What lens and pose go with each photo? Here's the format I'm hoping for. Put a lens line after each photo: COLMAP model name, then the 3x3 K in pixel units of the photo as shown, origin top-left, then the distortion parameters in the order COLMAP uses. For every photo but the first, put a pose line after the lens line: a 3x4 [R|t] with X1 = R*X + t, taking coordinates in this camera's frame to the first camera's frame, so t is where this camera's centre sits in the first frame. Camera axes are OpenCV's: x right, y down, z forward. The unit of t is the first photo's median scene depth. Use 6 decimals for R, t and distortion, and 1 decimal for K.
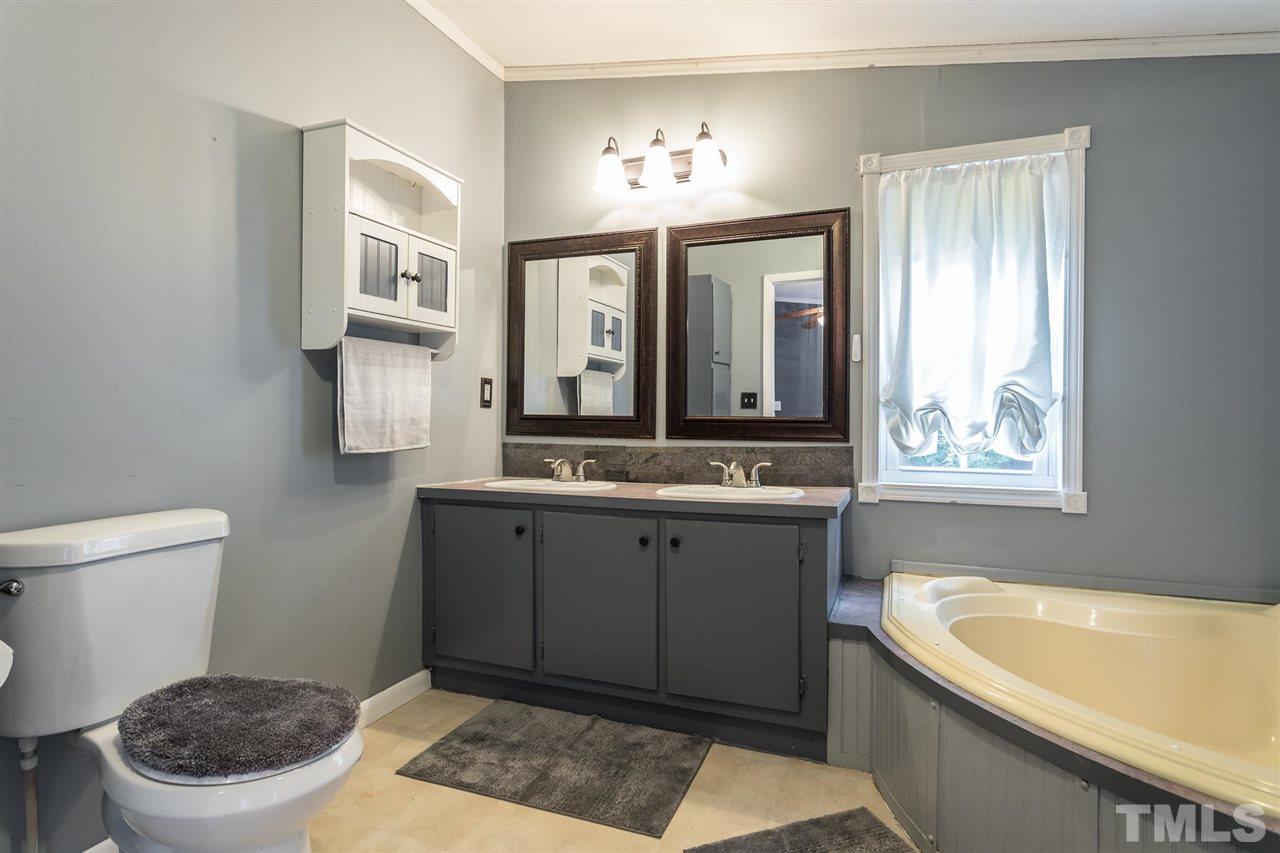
lens RADIAL K [[667.0, 0, 640.5], [0, 667.0, 417.0], [0, 0, 1]] dist [0.001211, 0.001718]
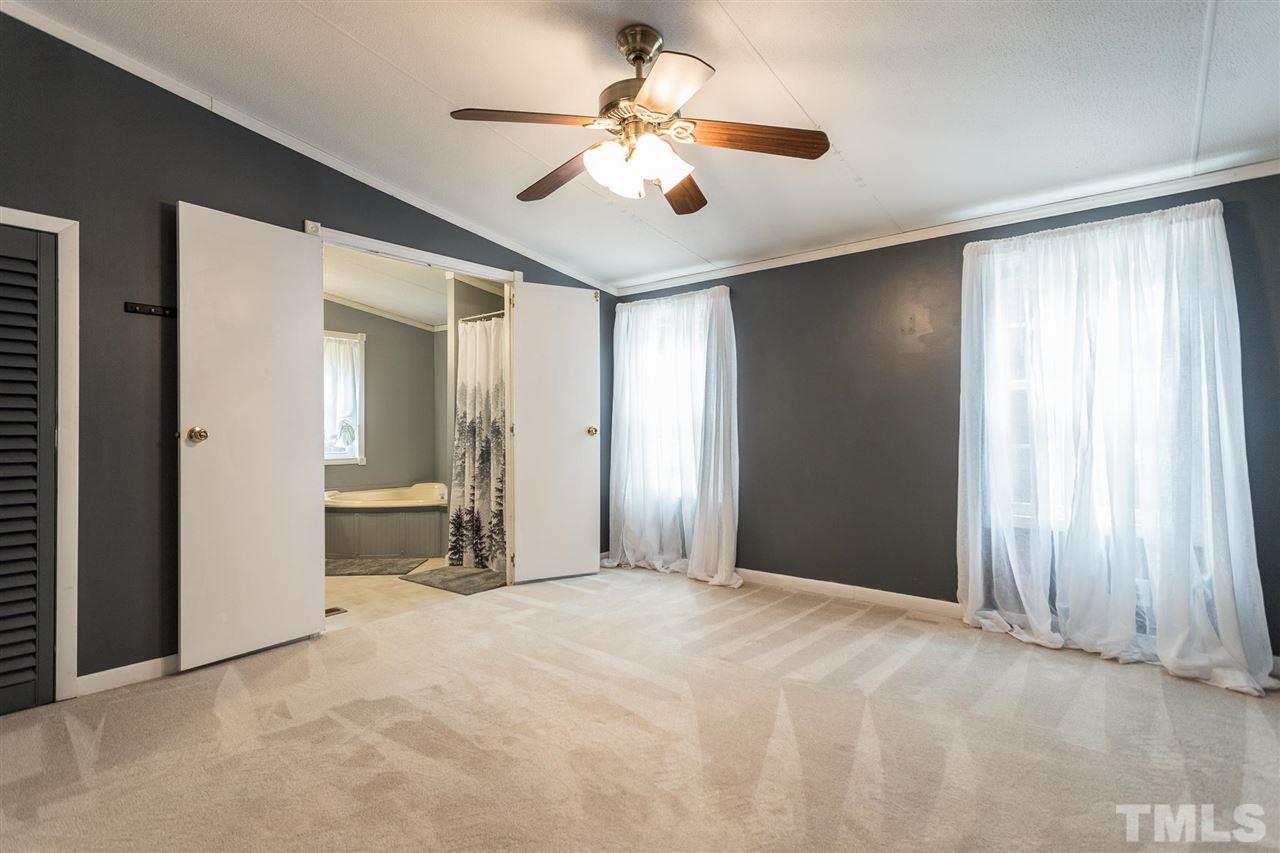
lens RADIAL K [[625.7, 0, 640.0], [0, 625.7, 426.5], [0, 0, 1]] dist [0.001983, 0.000261]
pose [[0.312073, 0.002425, 0.950055, -1.420740], [0.009688, 0.999937, -0.005735, 0.002899], [-0.950009, 0.010994, 0.312030, -0.912756]]
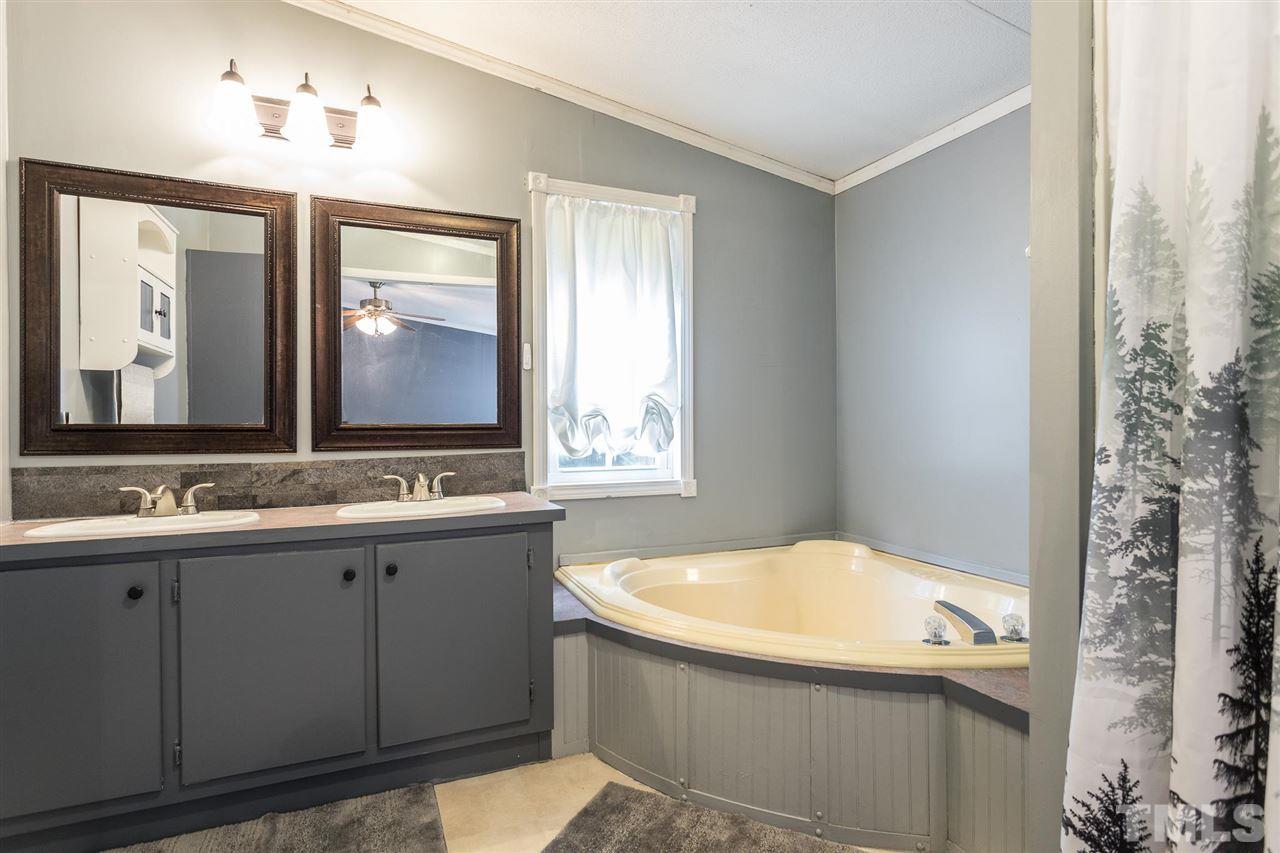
lens RADIAL K [[662.9, 0, 640.0], [0, 662.9, 426.5], [0, 0, 1]] dist [0.001831, 0.001454]
pose [[0.710053, -0.012023, 0.704046, -0.281365], [0.010172, 0.999925, 0.006817, 0.000105], [-0.704075, 0.002321, 0.710122, 0.146352]]
